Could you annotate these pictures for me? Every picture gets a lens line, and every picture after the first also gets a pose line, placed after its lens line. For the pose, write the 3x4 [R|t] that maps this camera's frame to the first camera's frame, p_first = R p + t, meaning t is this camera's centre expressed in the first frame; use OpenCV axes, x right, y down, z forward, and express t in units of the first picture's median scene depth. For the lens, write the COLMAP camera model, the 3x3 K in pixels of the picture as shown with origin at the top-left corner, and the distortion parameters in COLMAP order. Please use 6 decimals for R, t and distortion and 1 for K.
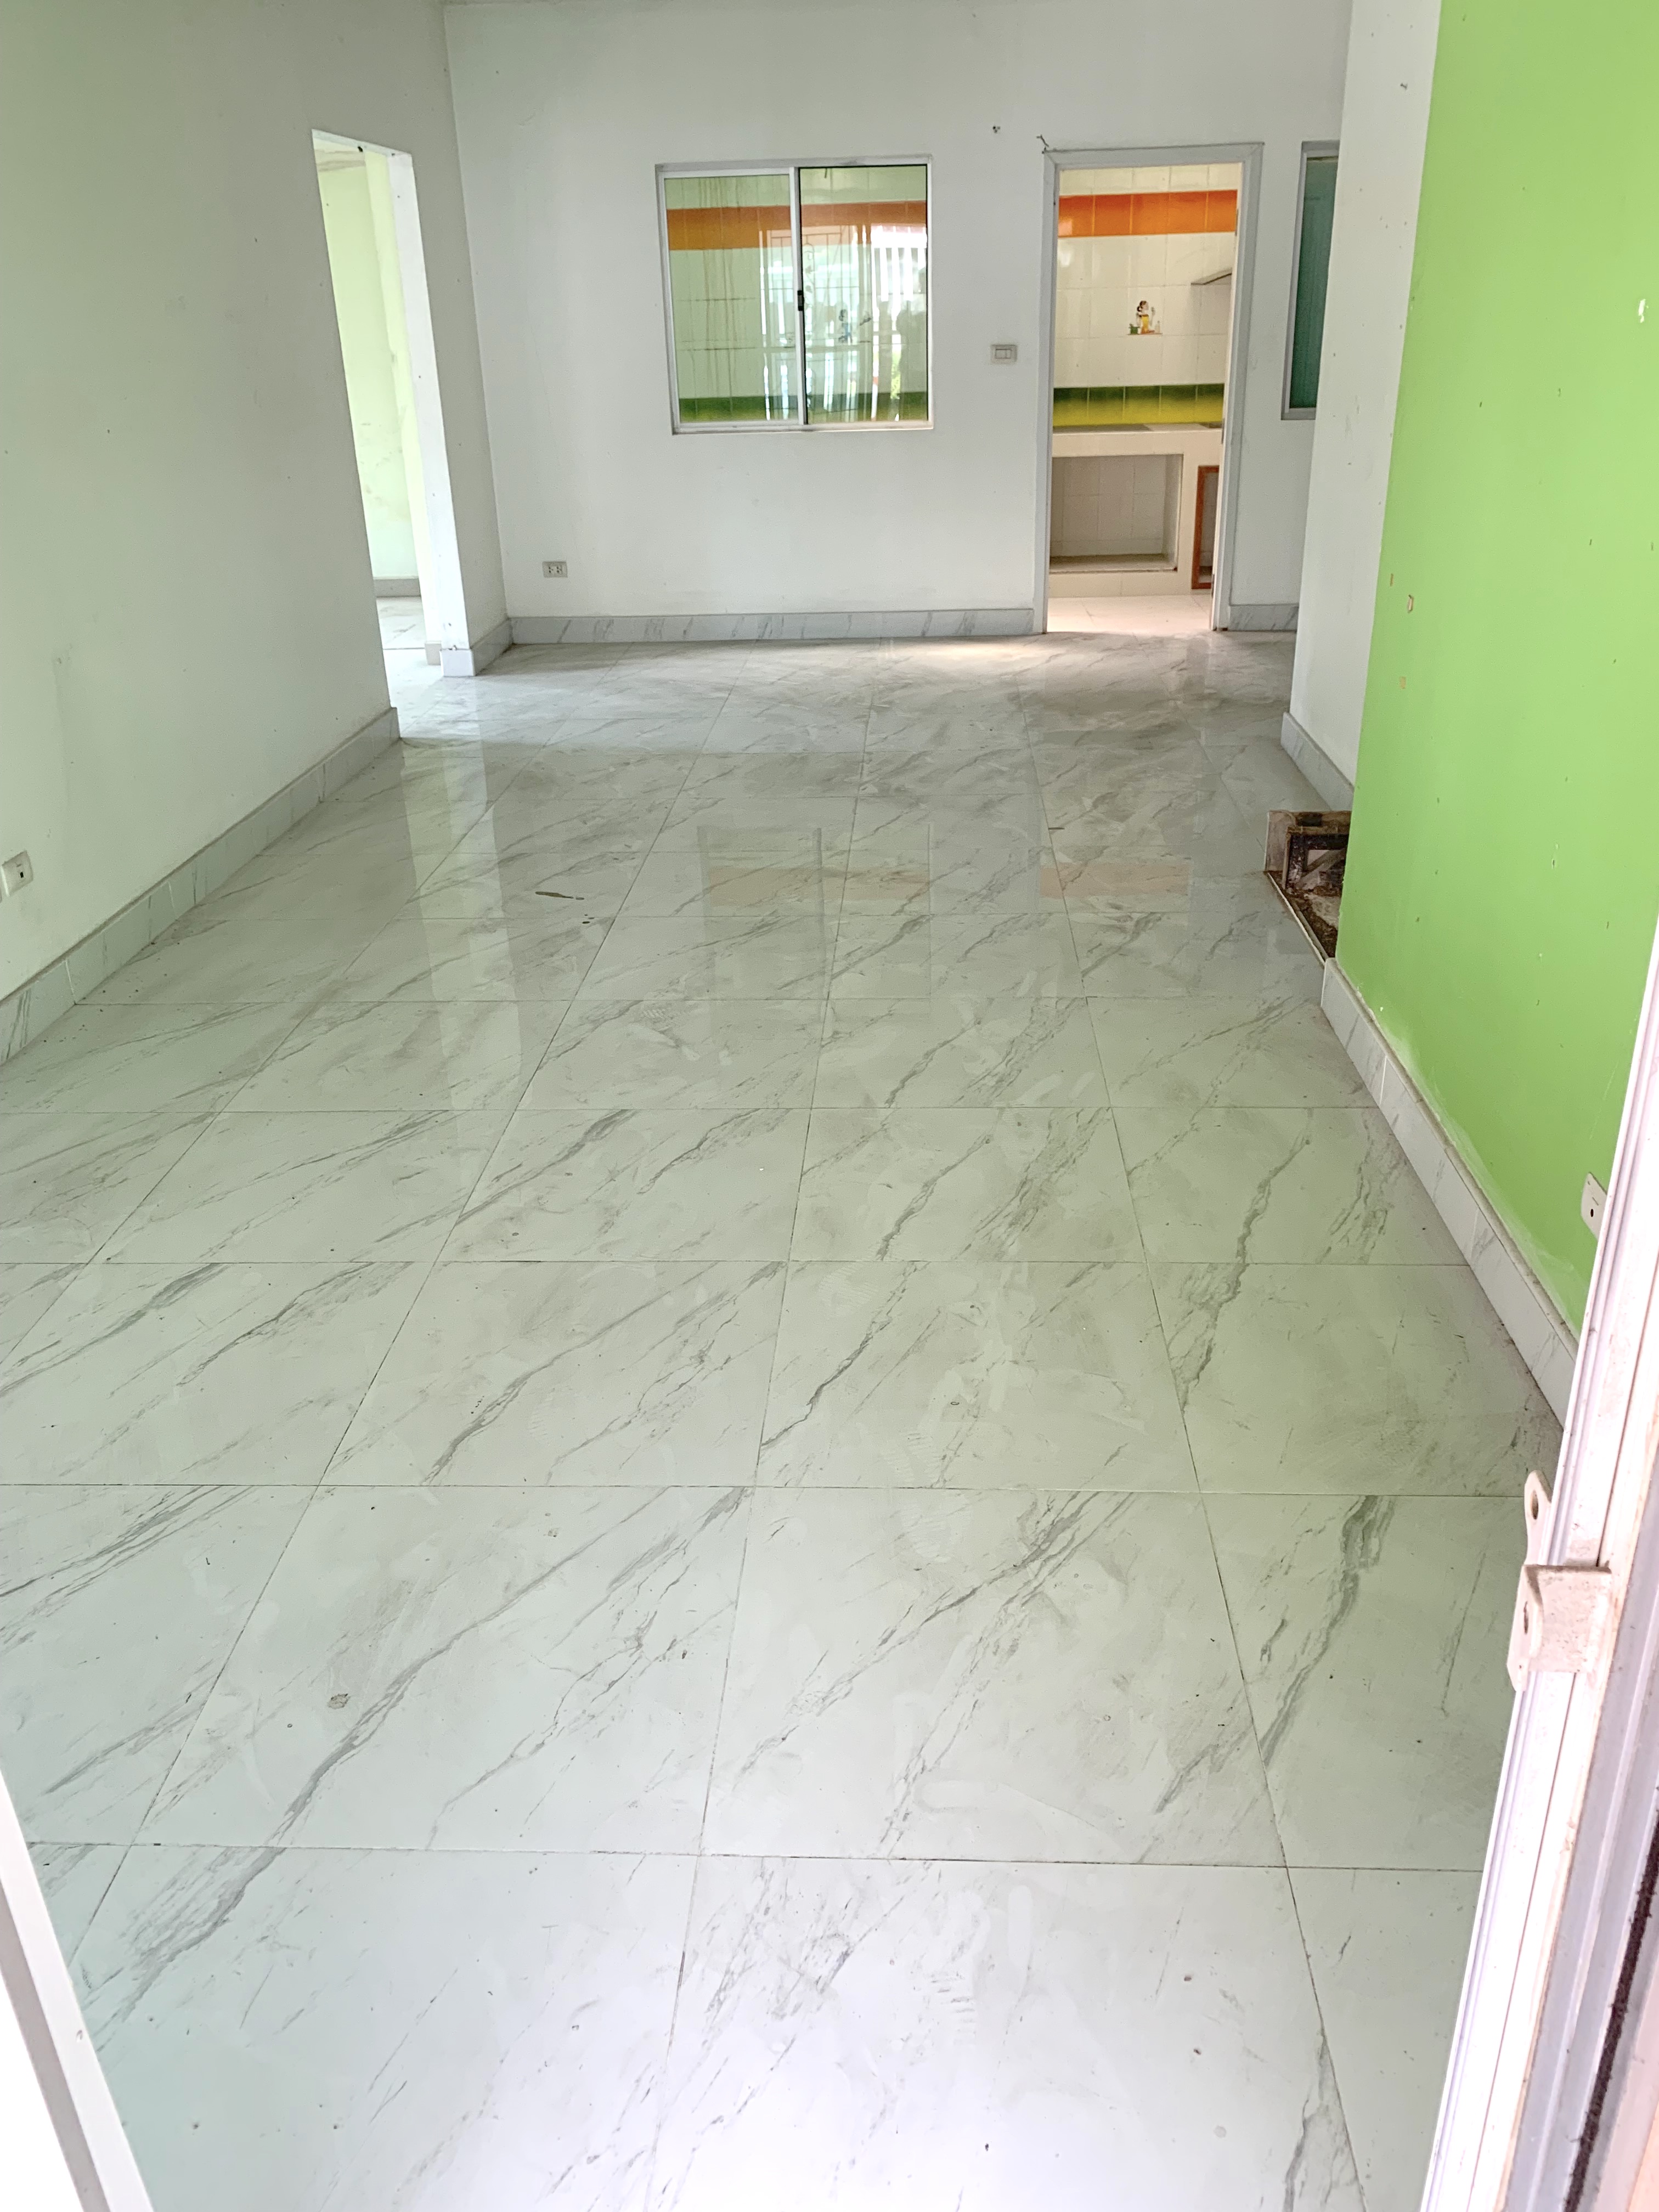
lens RADIAL K [[1681.5, 0, 834.1], [0, 1681.5, 1107.7], [0, 0, 1]] dist [-0.002739, 0.003617]
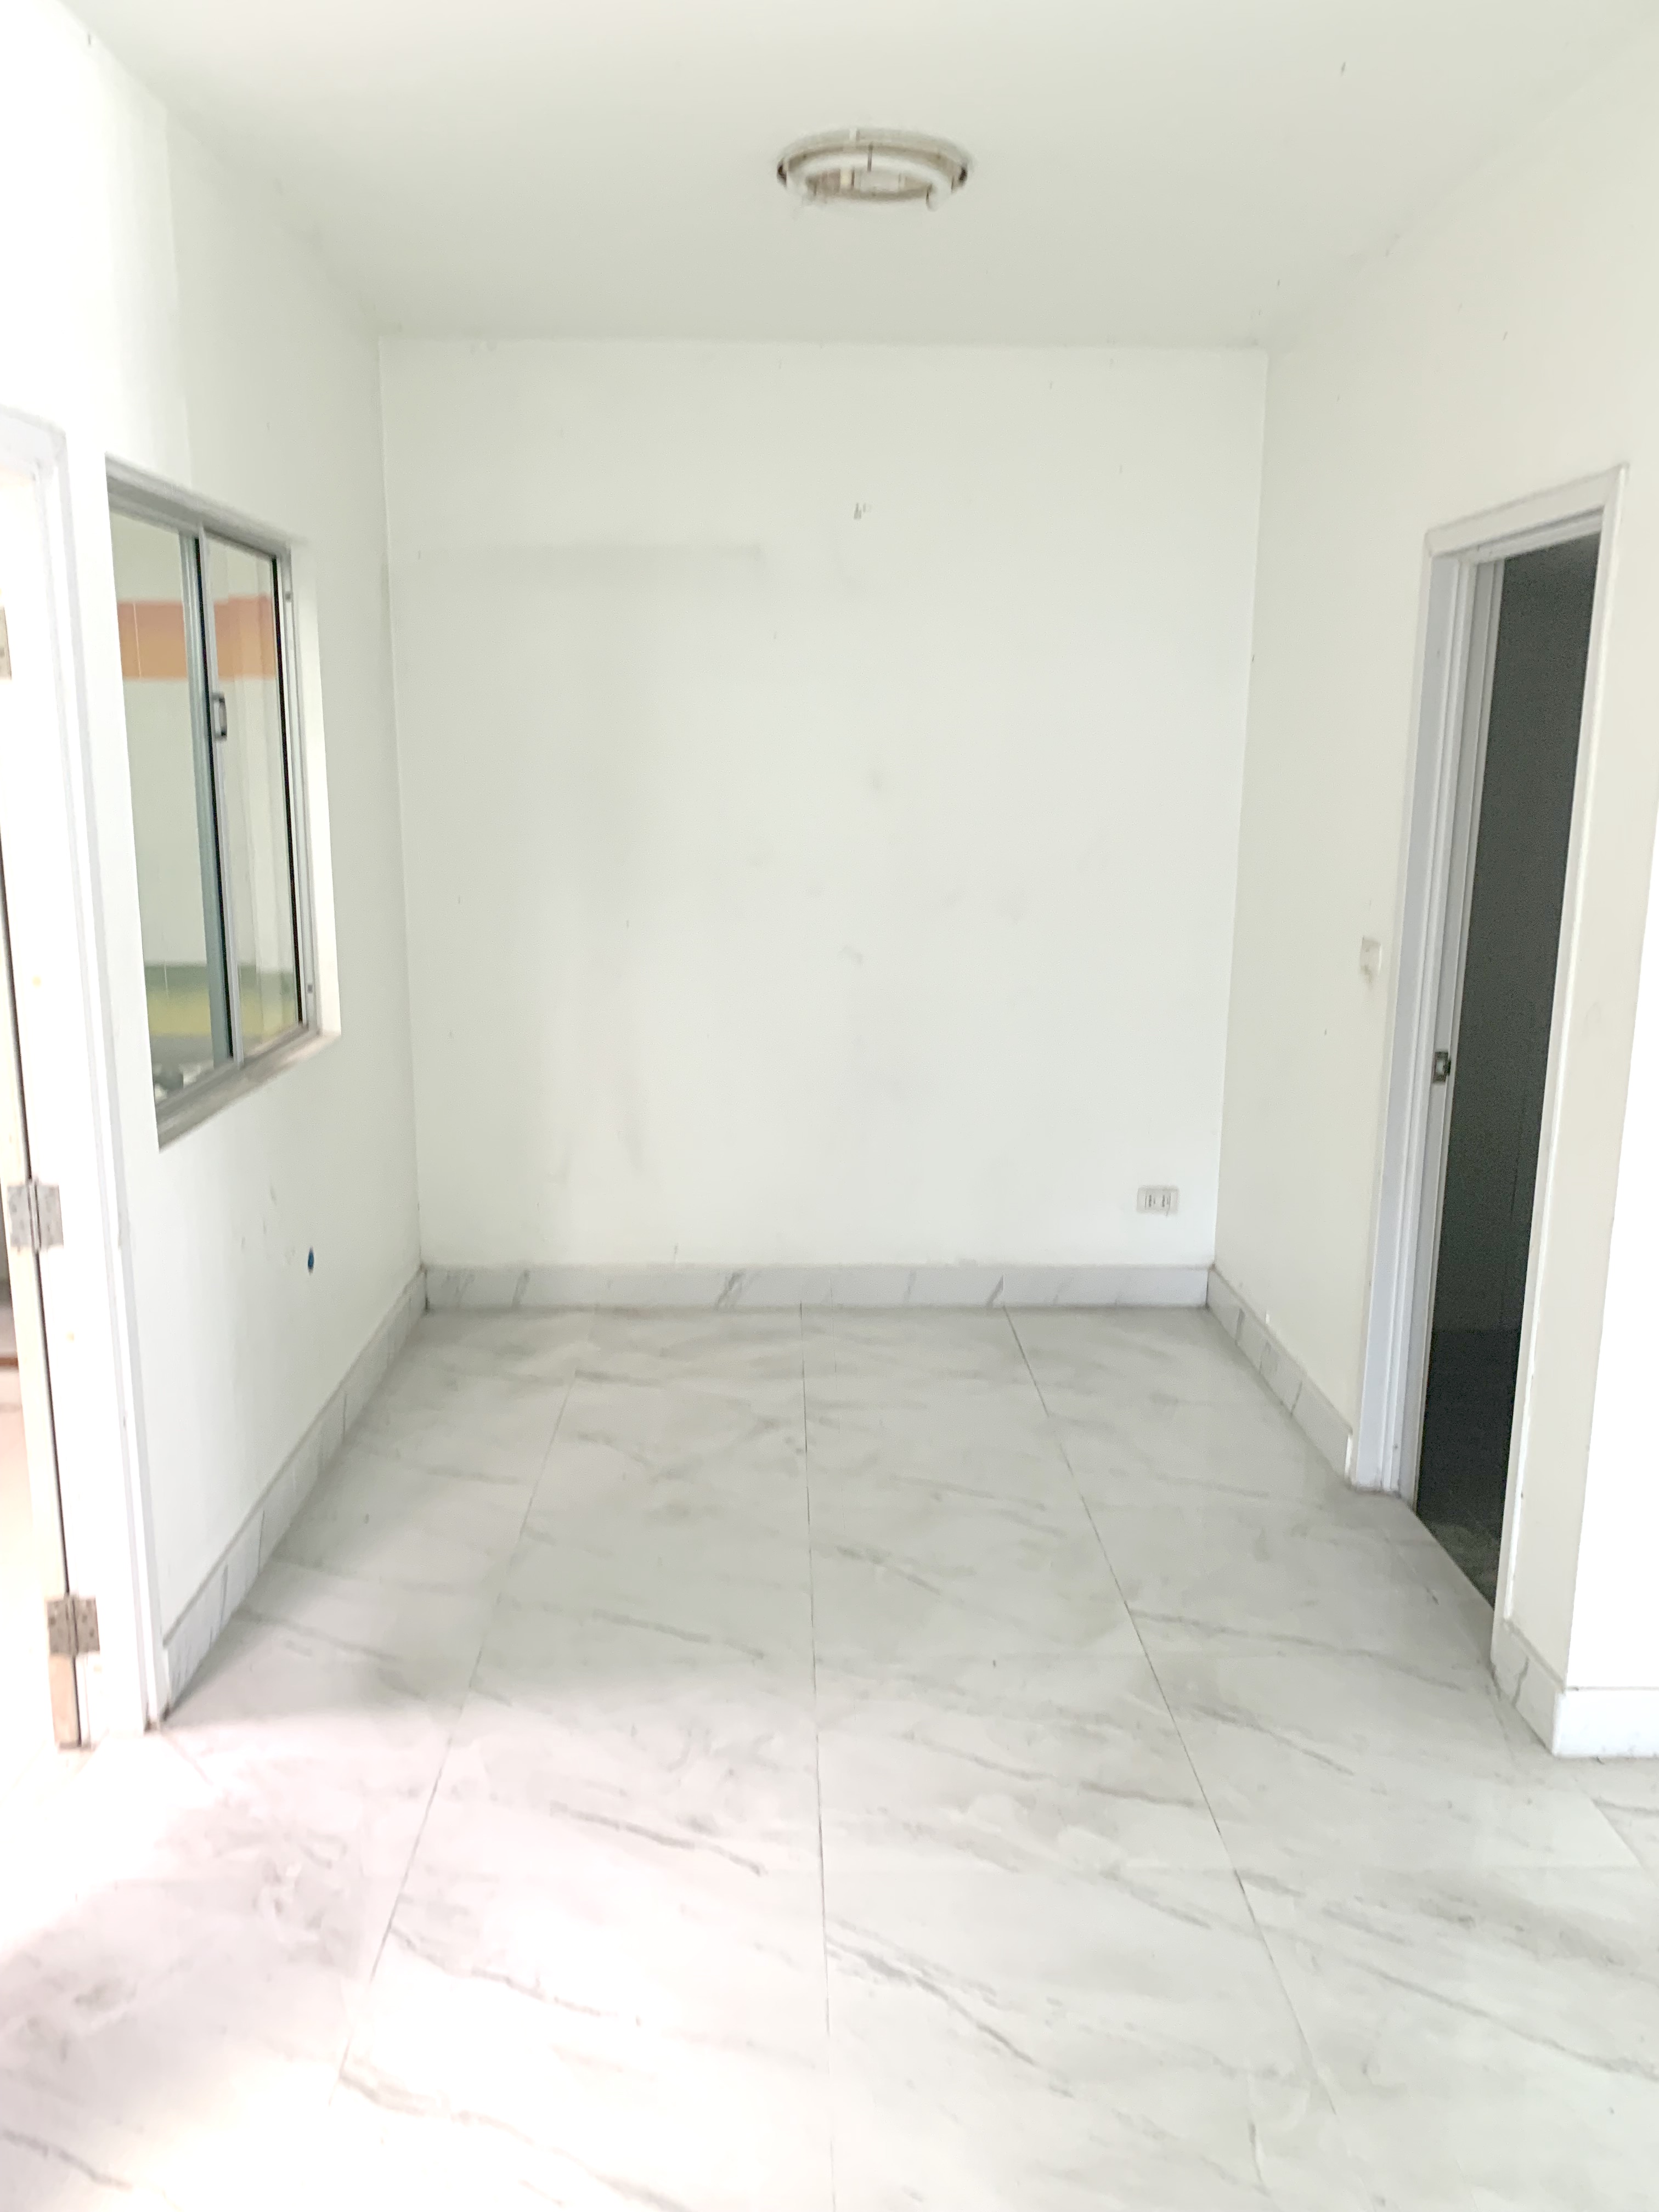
lens RADIAL K [[1681.5, 0, 830.2], [0, 1681.5, 1108.7], [0, 0, 1]] dist [-0.002739, 0.003617]
pose [[-0.080065, -0.157627, 0.984248, -0.862470], [0.410818, 0.894438, 0.176662, -0.448946], [-0.908195, 0.418492, -0.006857, 0.895099]]
